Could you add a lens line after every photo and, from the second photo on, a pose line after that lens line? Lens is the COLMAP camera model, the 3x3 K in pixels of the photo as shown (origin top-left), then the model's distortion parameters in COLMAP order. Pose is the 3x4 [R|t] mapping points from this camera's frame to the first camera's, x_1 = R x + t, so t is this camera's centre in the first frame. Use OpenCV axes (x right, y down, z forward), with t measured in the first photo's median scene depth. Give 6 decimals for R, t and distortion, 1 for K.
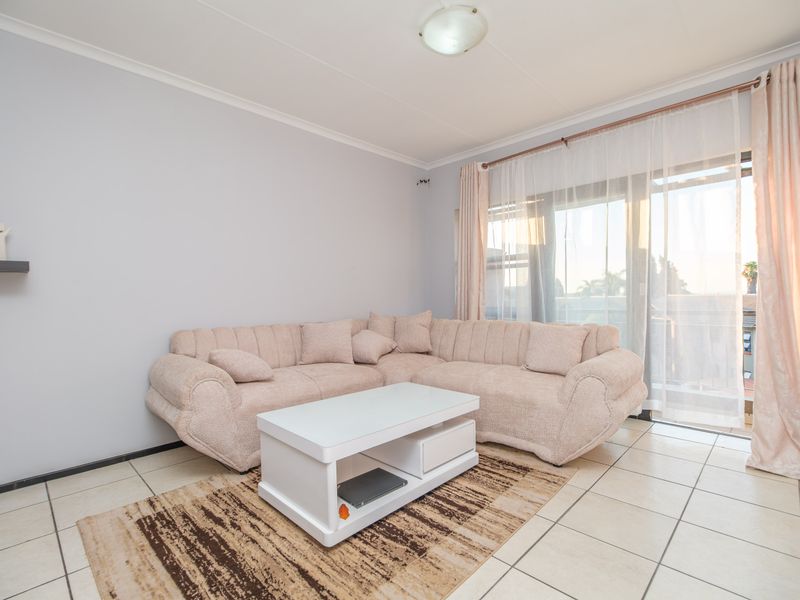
lens RADIAL K [[392.5, 0, 404.5], [0, 392.5, 299.6], [0, 0, 1]] dist [-0.004565, -0.000246]
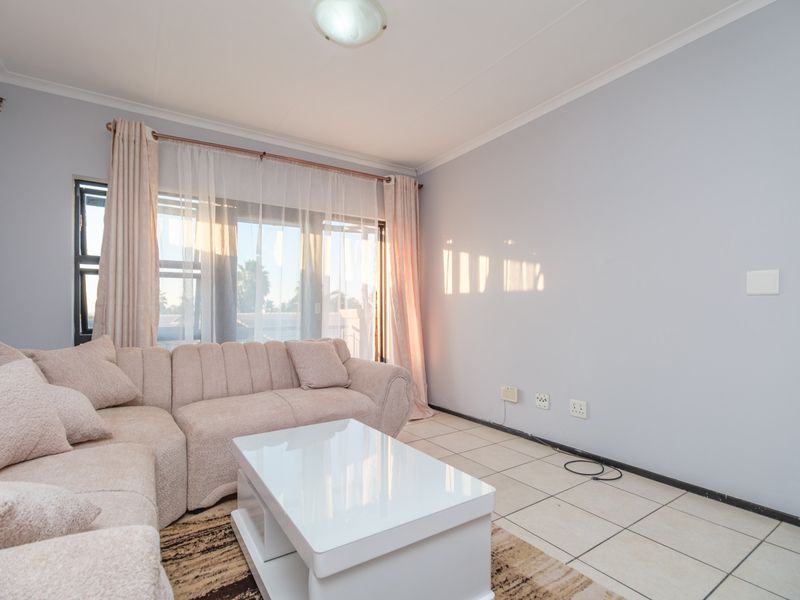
lens RADIAL K [[392.5, 0, 412.4], [0, 392.5, 303.0], [0, 0, 1]] dist [-0.004565, -0.000246]
pose [[0.203056, 0.040988, 0.978309, -0.634564], [0.012631, 0.998931, -0.044474, 0.017261], [-0.979086, 0.021388, 0.202321, 0.608646]]
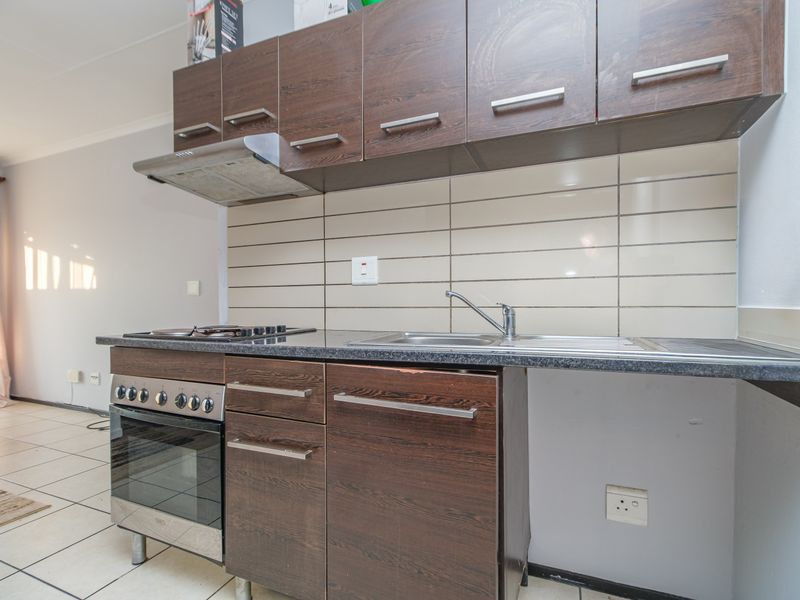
lens RADIAL K [[392.5, 0, 400.9], [0, 392.5, 308.1], [0, 0, 1]] dist [-0.004565, -0.000246]
pose [[-0.353834, 0.002349, 0.935305, -1.155309], [0.028402, 0.999563, 0.008235, 0.022178], [-0.934877, 0.029478, -0.353746, -0.087979]]
